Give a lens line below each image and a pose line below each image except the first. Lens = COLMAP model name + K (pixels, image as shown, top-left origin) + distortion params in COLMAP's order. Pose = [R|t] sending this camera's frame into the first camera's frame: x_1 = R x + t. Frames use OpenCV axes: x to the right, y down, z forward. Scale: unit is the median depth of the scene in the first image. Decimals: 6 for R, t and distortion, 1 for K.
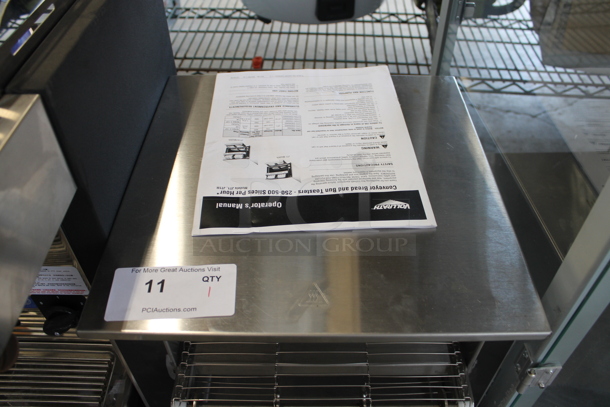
lens RADIAL K [[512.8, 0, 306.8], [0, 512.8, 198.5], [0, 0, 1]] dist [-0.165941, 0.133160]
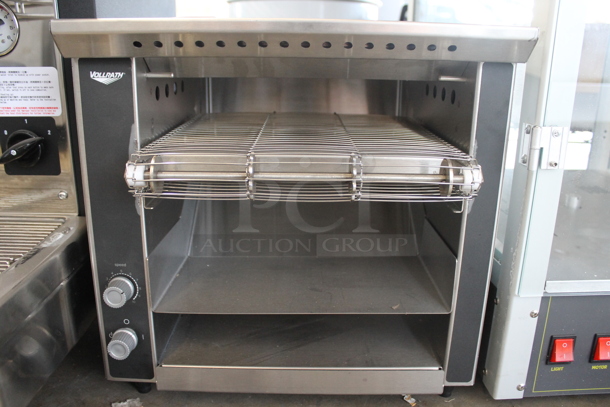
lens RADIAL K [[512.8, 0, 306.8], [0, 512.8, 198.5], [0, 0, 1]] dist [-0.165941, 0.133160]
pose [[0.999758, 0.015112, 0.016009, 0.020615], [-0.005931, 0.885193, -0.465186, 0.789507], [-0.021200, 0.464978, 0.885068, 0.232119]]
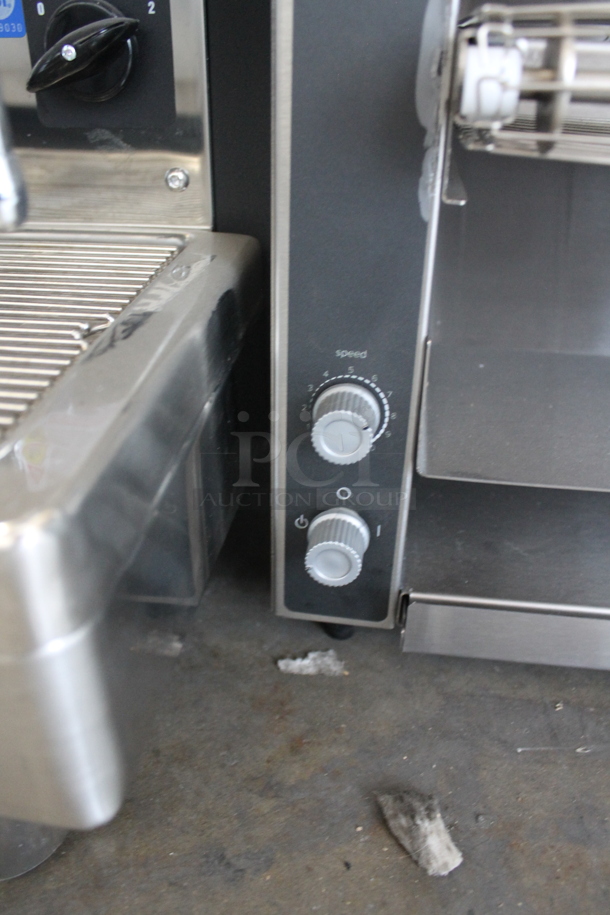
lens RADIAL K [[769.2, 0, 305.0], [0, 769.2, 457.5], [0, 0, 1]] dist [-0.165941, 0.133160]
pose [[0.991051, 0.081323, -0.105848, -0.271391], [-0.104073, 0.967314, -0.231241, 0.672564], [0.083583, 0.240187, 0.967122, 0.597113]]
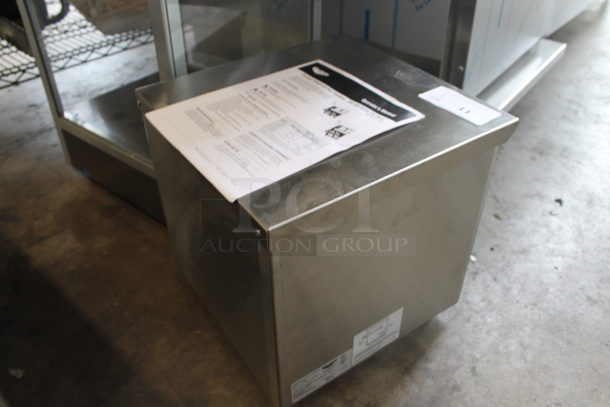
lens RADIAL K [[512.8, 0, 306.8], [0, 512.8, 198.5], [0, 0, 1]] dist [-0.165941, 0.133160]
pose [[-0.570885, -0.500087, 0.651155, -0.984017], [0.574522, 0.323249, 0.751954, -1.015051], [-0.586528, 0.803382, 0.102773, 1.125561]]
